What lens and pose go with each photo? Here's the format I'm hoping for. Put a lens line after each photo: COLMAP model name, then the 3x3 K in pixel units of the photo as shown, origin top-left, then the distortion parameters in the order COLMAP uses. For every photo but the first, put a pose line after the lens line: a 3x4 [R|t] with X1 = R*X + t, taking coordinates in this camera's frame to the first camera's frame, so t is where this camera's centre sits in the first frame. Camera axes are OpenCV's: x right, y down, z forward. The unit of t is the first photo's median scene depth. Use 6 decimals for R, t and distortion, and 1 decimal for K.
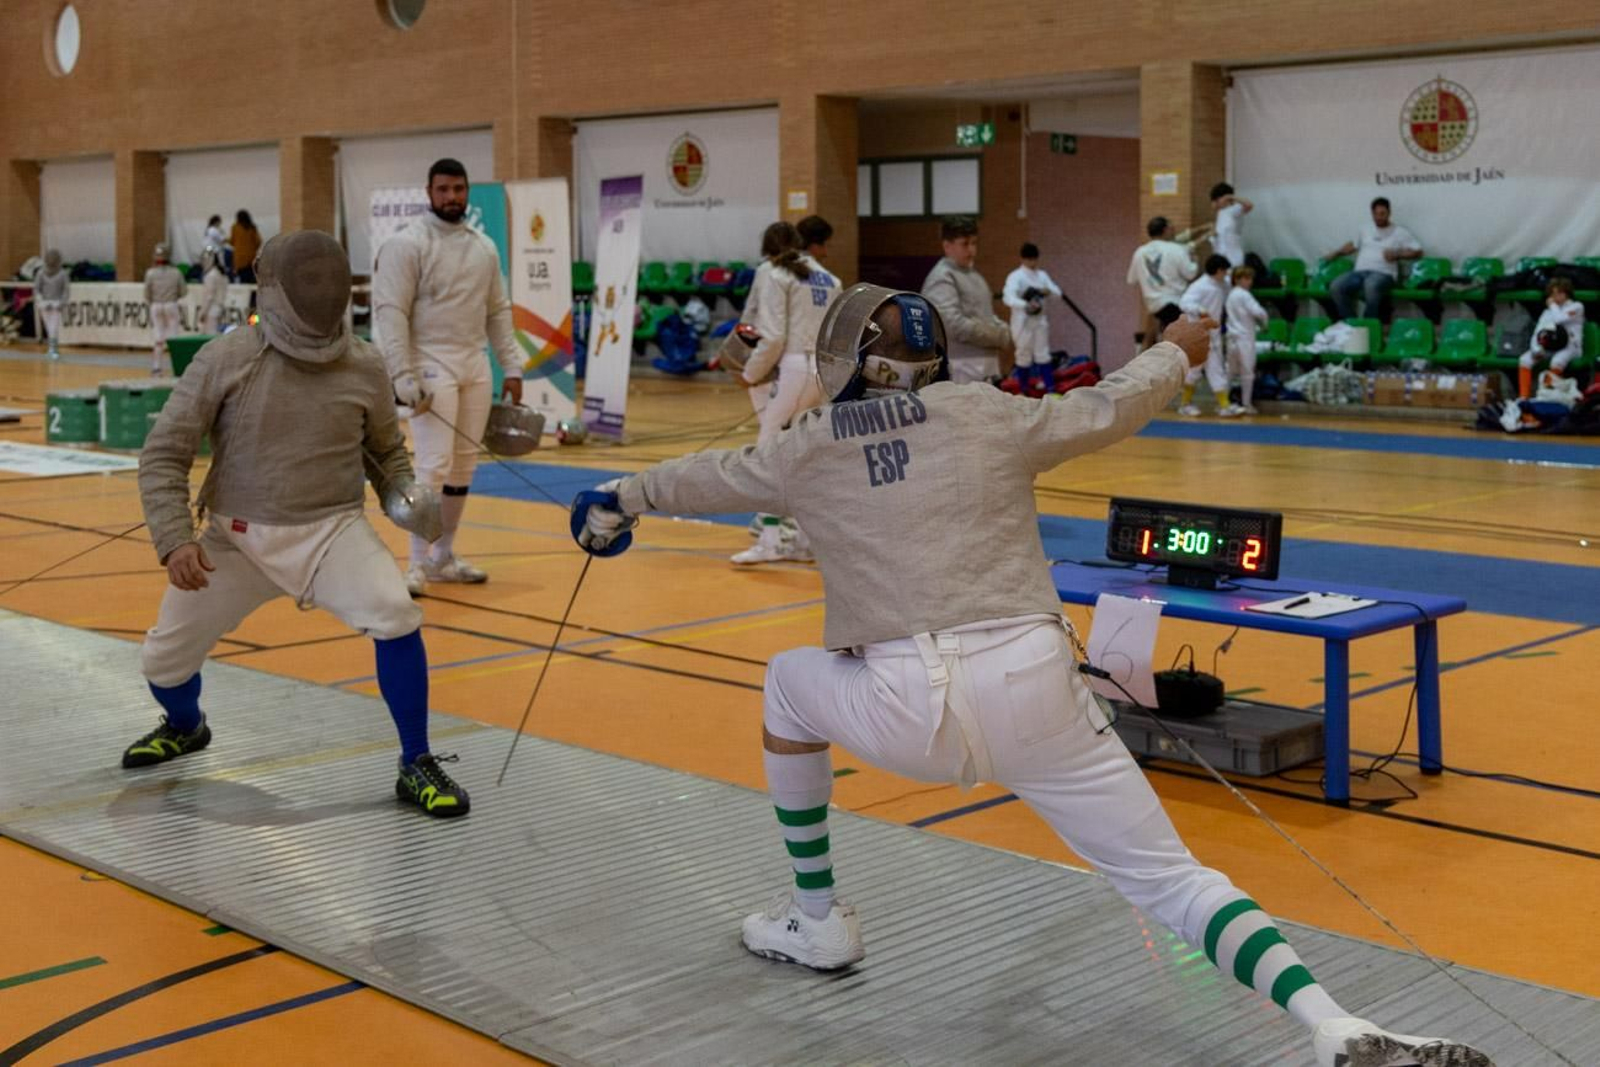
lens RADIAL K [[2145.5, 0, 803.0], [0, 2145.5, 344.7], [0, 0, 1]] dist [0.061214, 0.000000]
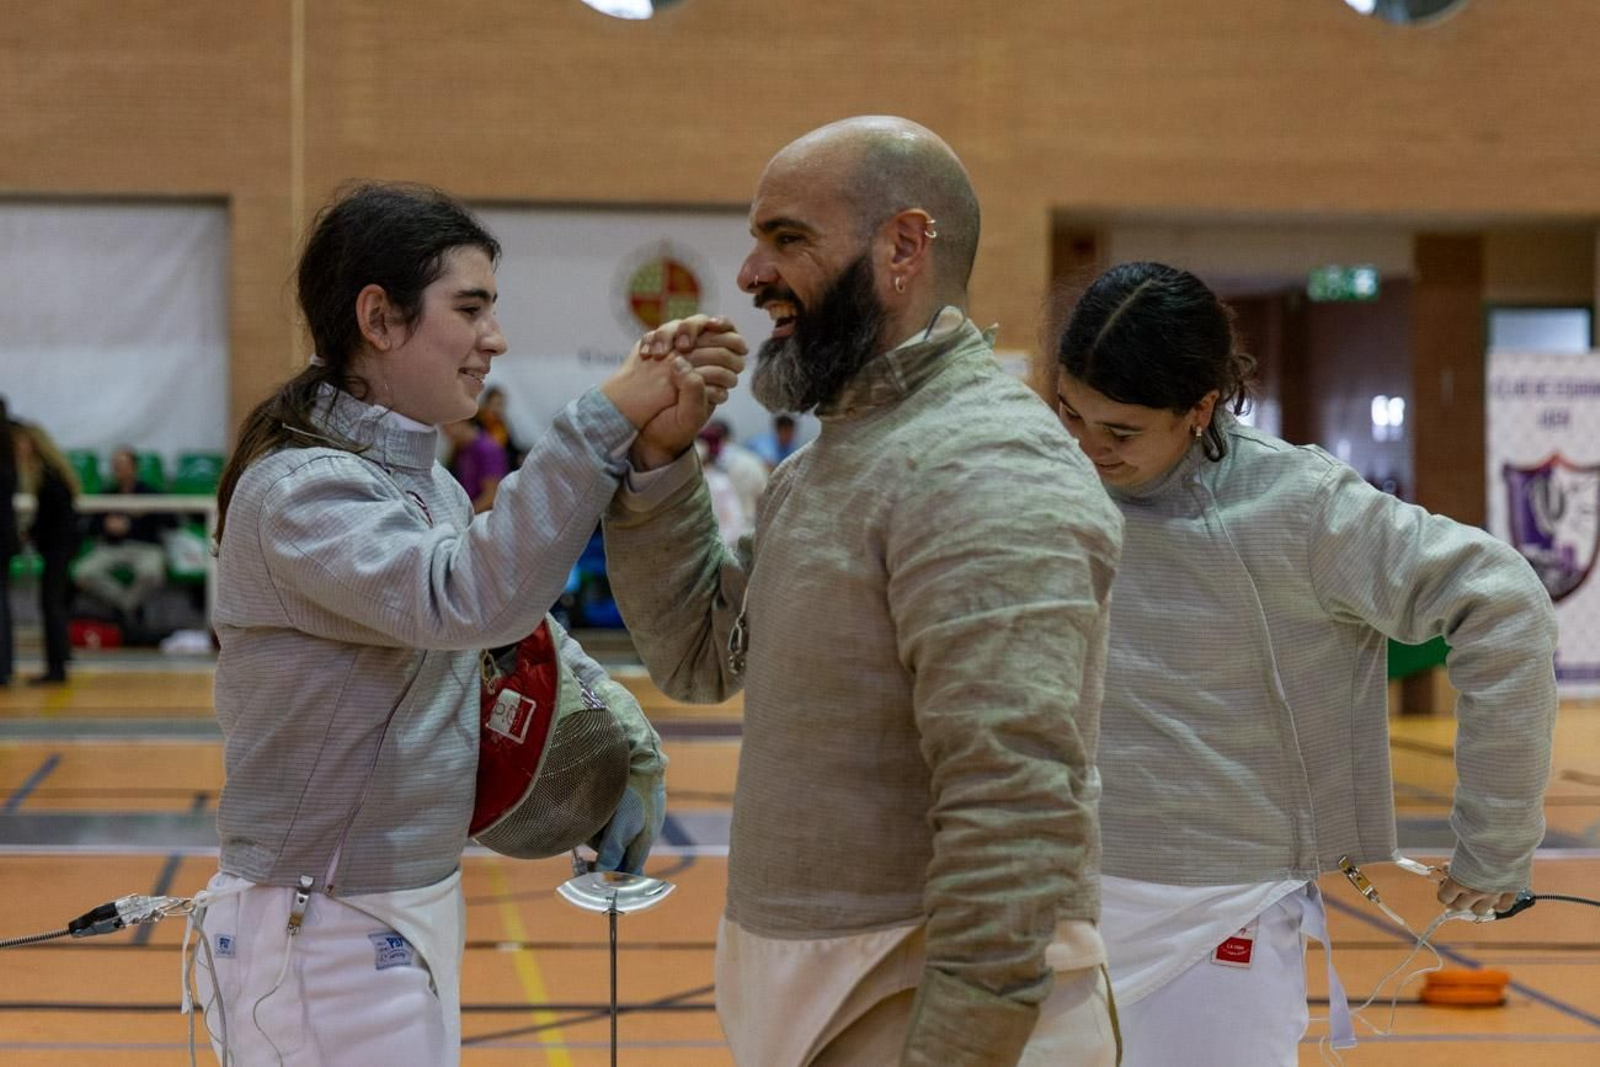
lens RADIAL K [[4074.9, 0, 792.3], [0, 4074.9, 532.8], [0, 0, 1]] dist [0.032838, 0.000000]
pose [[0.627183, -0.004536, 0.778859, -0.983275], [0.019003, 0.999774, -0.009480, -0.007734], [-0.778640, 0.020746, 0.627128, 0.288791]]
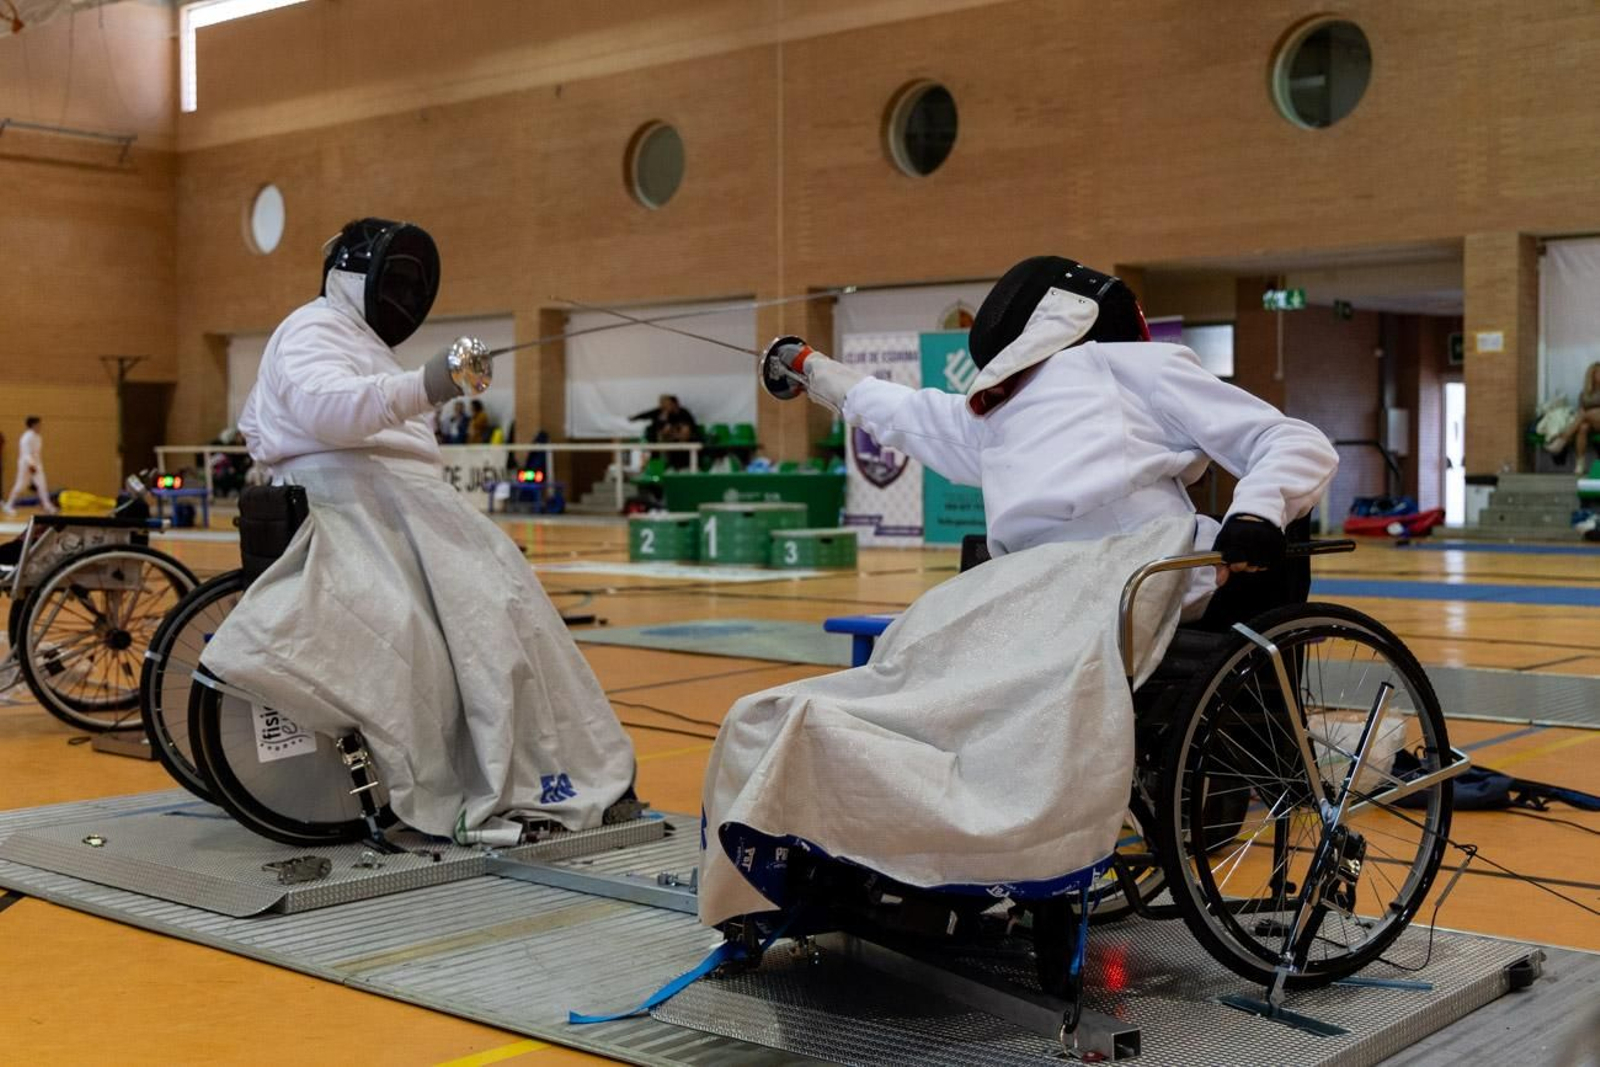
lens RADIAL K [[2051.5, 0, 803.8], [0, 2051.5, 528.5], [0, 0, 1]] dist [0.031573, 0.000000]
pose [[0.997495, -0.002112, 0.070707, -0.222894], [0.002339, 0.999992, -0.003121, 0.020879], [-0.070700, 0.003278, 0.997492, -0.033132]]
